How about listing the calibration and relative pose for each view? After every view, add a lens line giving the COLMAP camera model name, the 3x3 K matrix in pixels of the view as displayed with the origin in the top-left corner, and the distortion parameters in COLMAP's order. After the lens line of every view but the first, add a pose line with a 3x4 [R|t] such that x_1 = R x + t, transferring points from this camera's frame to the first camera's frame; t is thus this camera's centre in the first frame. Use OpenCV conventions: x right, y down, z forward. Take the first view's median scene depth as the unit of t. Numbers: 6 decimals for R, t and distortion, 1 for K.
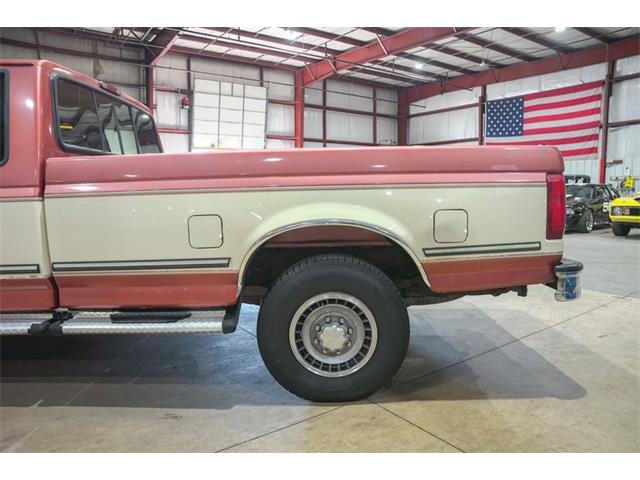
lens RADIAL K [[437.4, 0, 321.8], [0, 437.4, 239.1], [0, 0, 1]] dist [-0.140660, 0.111168]
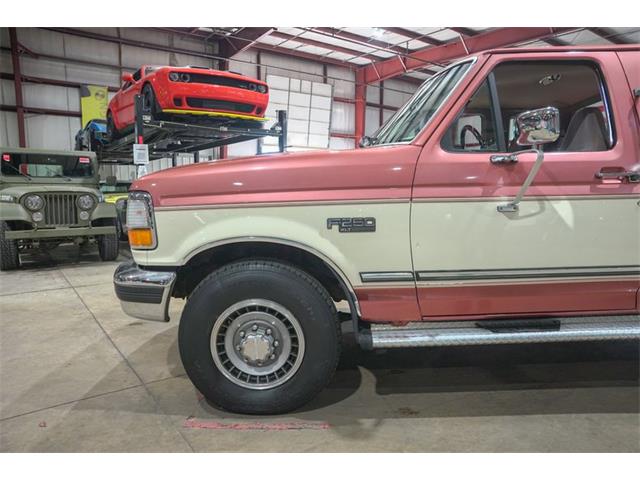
lens RADIAL K [[437.4, 0, 321.8], [0, 437.4, 239.1], [0, 0, 1]] dist [-0.140660, 0.111168]
pose [[0.999758, 0.002176, 0.021893, -0.179285], [-0.002217, 0.999996, 0.001870, 0.001086], [-0.021889, -0.001918, 0.999759, 0.007830]]
